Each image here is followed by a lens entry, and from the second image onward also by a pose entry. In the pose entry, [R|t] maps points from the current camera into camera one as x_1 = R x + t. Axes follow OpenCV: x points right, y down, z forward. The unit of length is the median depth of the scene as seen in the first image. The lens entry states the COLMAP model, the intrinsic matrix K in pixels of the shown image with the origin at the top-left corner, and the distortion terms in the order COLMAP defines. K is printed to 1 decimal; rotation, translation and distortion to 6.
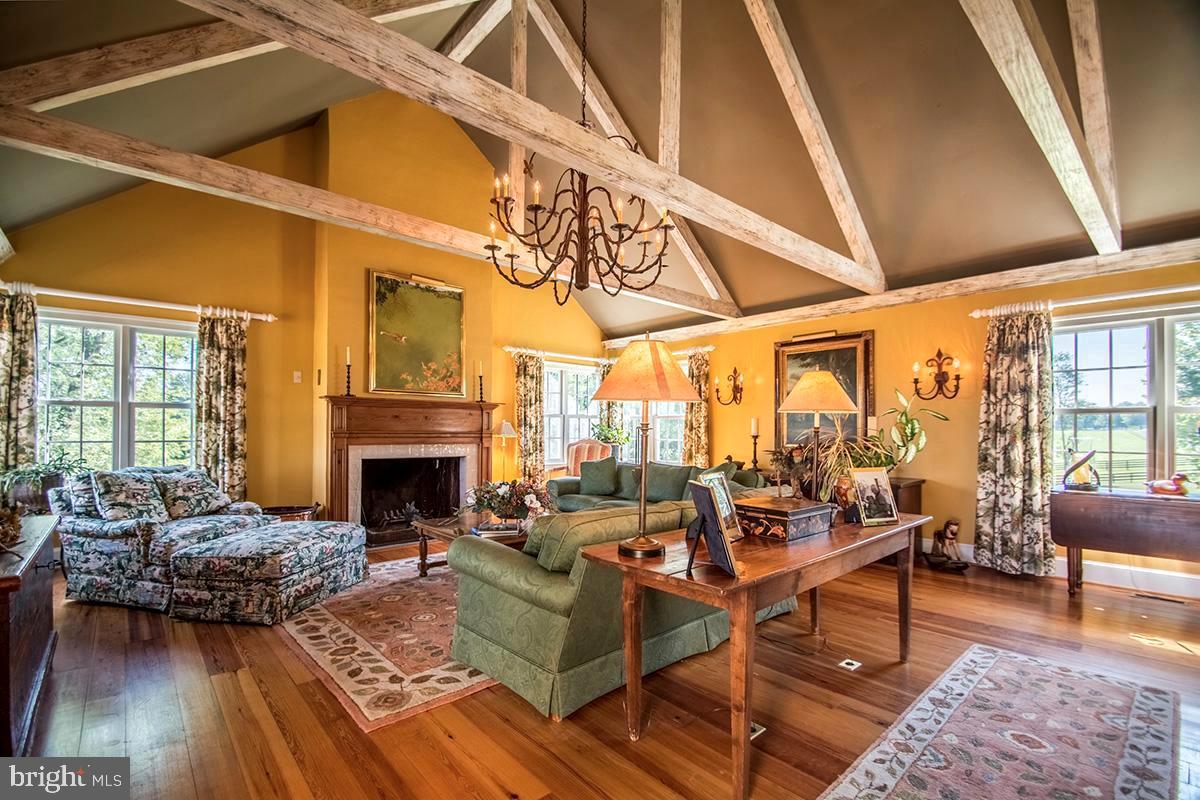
lens RADIAL K [[559.4, 0, 582.6], [0, 559.4, 428.8], [0, 0, 1]] dist [0.011495, -0.013441]
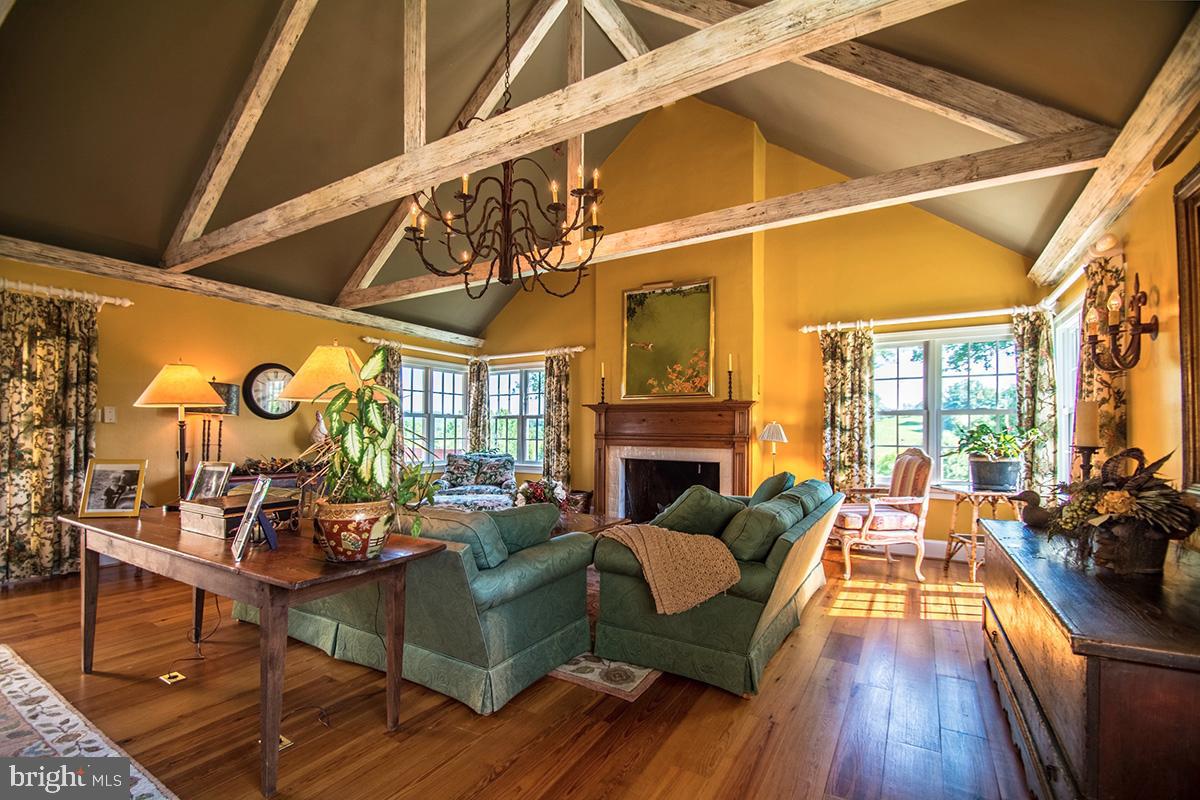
lens RADIAL K [[559.4, 0, 582.6], [0, 559.4, 428.8], [0, 0, 1]] dist [0.011495, -0.013441]
pose [[0.231640, -0.009409, -0.972756, 0.696059], [-0.005325, 0.999926, -0.010940, 0.006993], [0.972787, 0.007714, 0.231573, 0.654911]]
